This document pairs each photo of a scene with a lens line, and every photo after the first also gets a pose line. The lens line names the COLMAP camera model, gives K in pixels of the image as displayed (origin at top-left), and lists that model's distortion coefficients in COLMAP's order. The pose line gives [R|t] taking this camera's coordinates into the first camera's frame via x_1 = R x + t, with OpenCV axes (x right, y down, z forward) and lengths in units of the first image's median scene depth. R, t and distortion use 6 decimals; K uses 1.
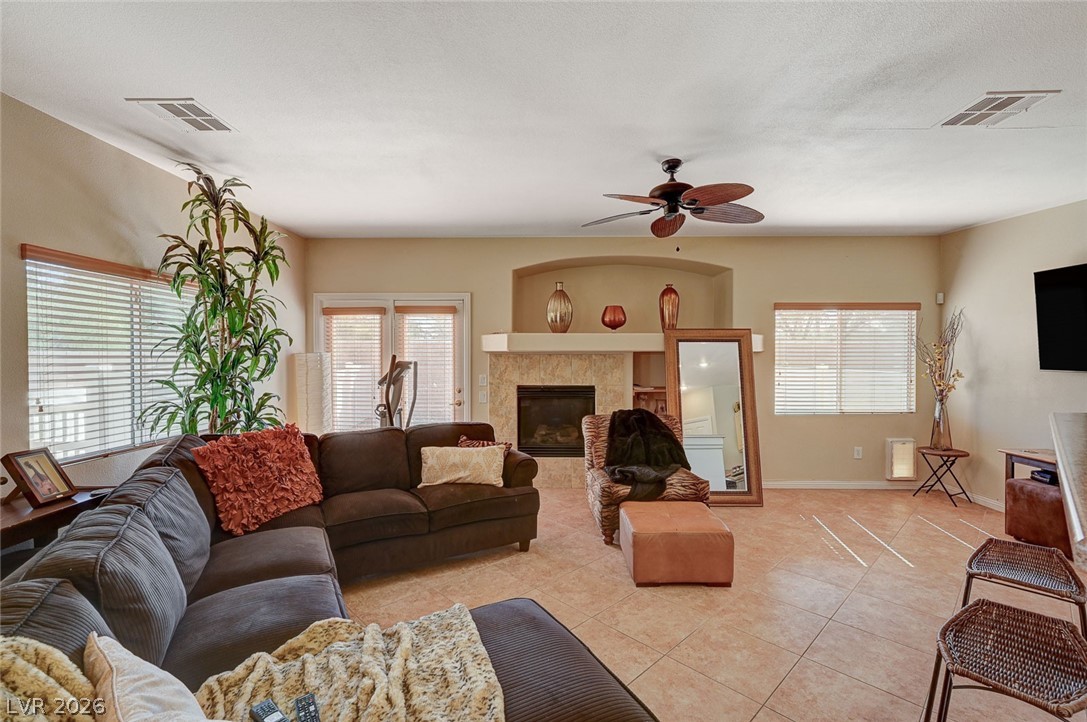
lens RADIAL K [[472.8, 0, 547.5], [0, 472.8, 362.0], [0, 0, 1]] dist [0.001051, 0.000047]
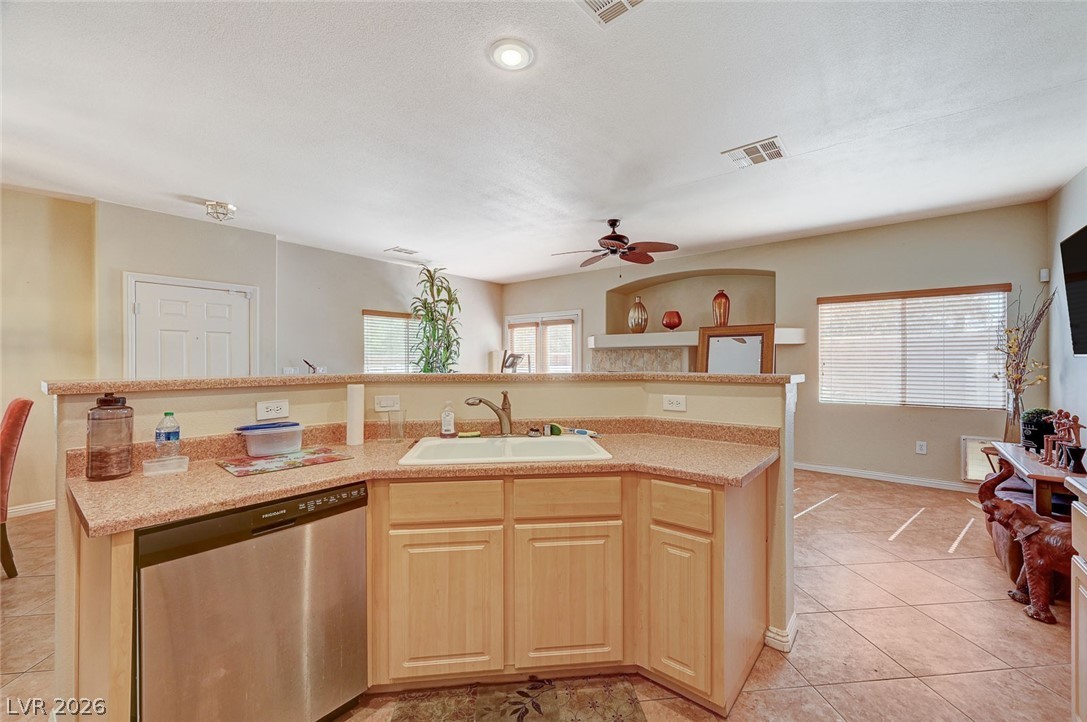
lens RADIAL K [[433.4, 0, 546.6], [0, 433.4, 361.1], [0, 0, 1]] dist [0.002503, -0.000202]
pose [[0.790082, -0.000154, -0.613001, 0.639754], [-0.004912, 0.999966, -0.006582, 0.029454], [0.612981, 0.008211, 0.790055, -0.162663]]
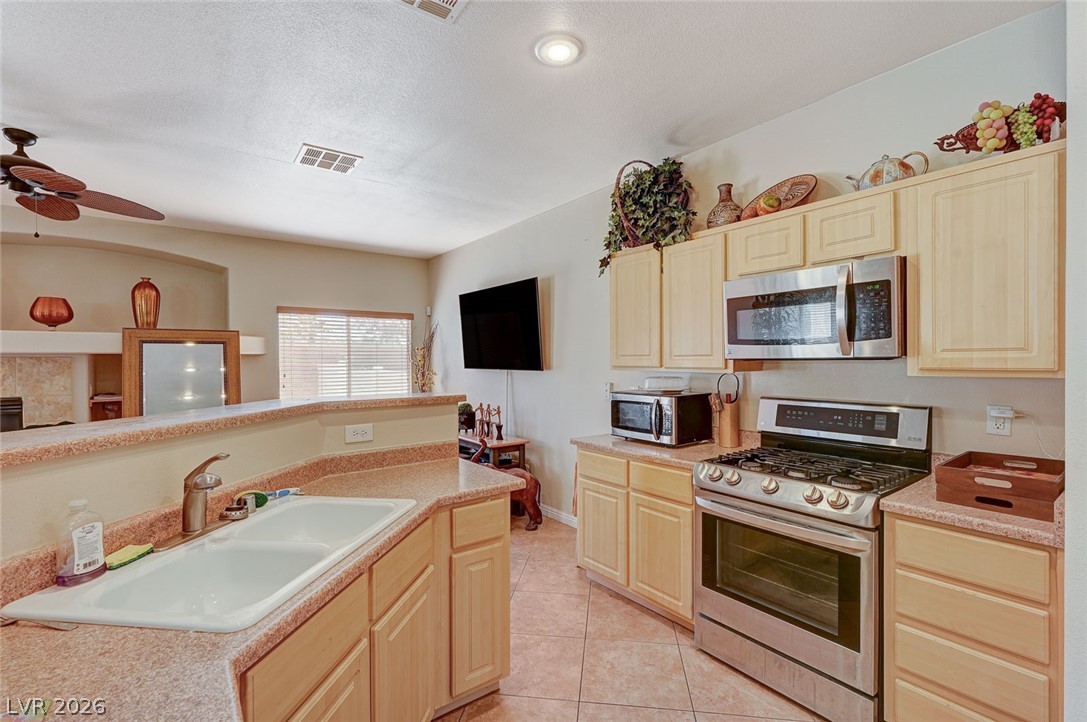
lens RADIAL K [[484.1, 0, 549.2], [0, 484.1, 365.2], [0, 0, 1]] dist [0.000170, 0.000540]
pose [[0.785104, -0.011860, 0.619251, 0.314032], [0.012931, 0.999913, 0.002756, 0.006368], [-0.619230, 0.005844, 0.785188, -0.187429]]
